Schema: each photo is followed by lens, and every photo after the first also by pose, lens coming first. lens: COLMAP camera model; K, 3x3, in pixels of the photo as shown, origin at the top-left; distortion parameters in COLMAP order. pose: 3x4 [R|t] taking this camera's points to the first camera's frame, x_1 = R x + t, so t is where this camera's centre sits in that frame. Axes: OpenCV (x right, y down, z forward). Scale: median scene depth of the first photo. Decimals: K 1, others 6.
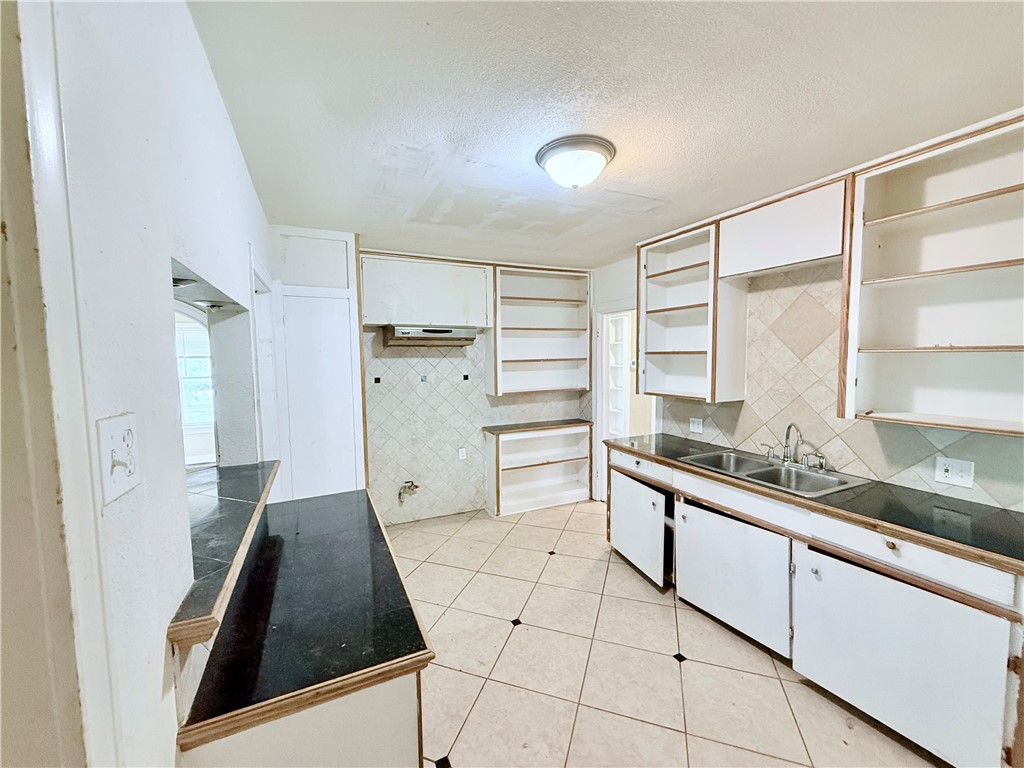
lens RADIAL K [[409.2, 0, 512.3], [0, 409.2, 385.8], [0, 0, 1]] dist [0.000860, 0.000480]
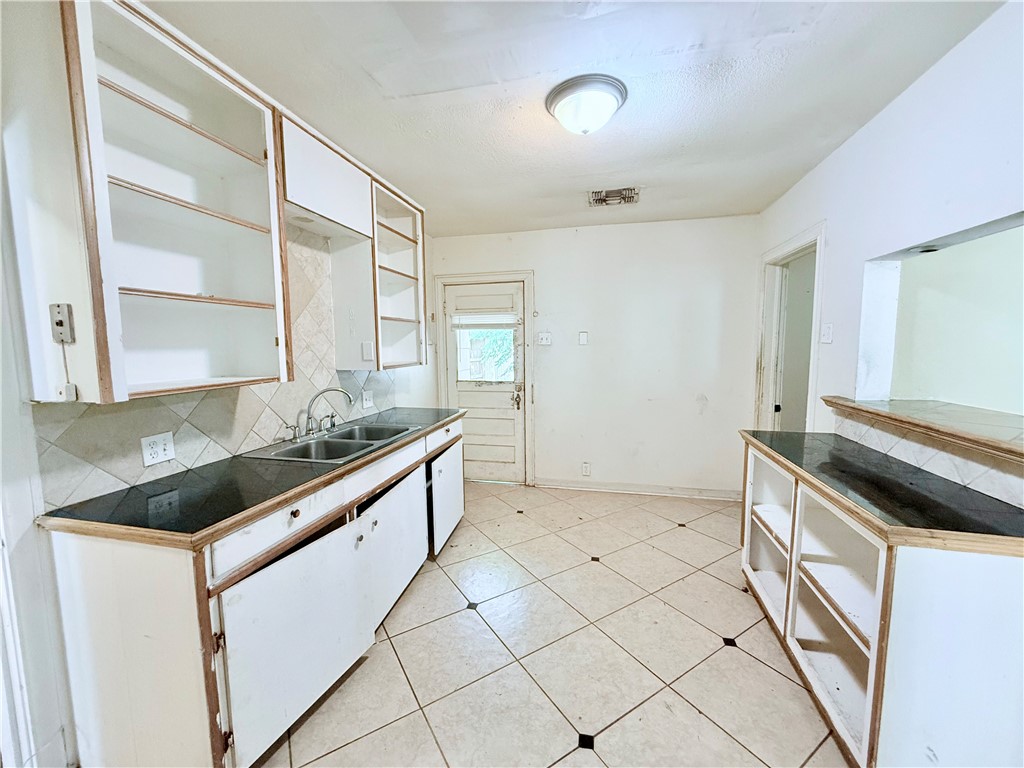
lens RADIAL K [[409.2, 0, 509.7], [0, 409.2, 384.1], [0, 0, 1]] dist [0.000860, 0.000480]
pose [[-0.775712, -0.041954, 0.629691, -0.258482], [0.066655, 0.986760, 0.147856, -0.034566], [-0.627557, 0.156666, -0.762646, 1.444055]]
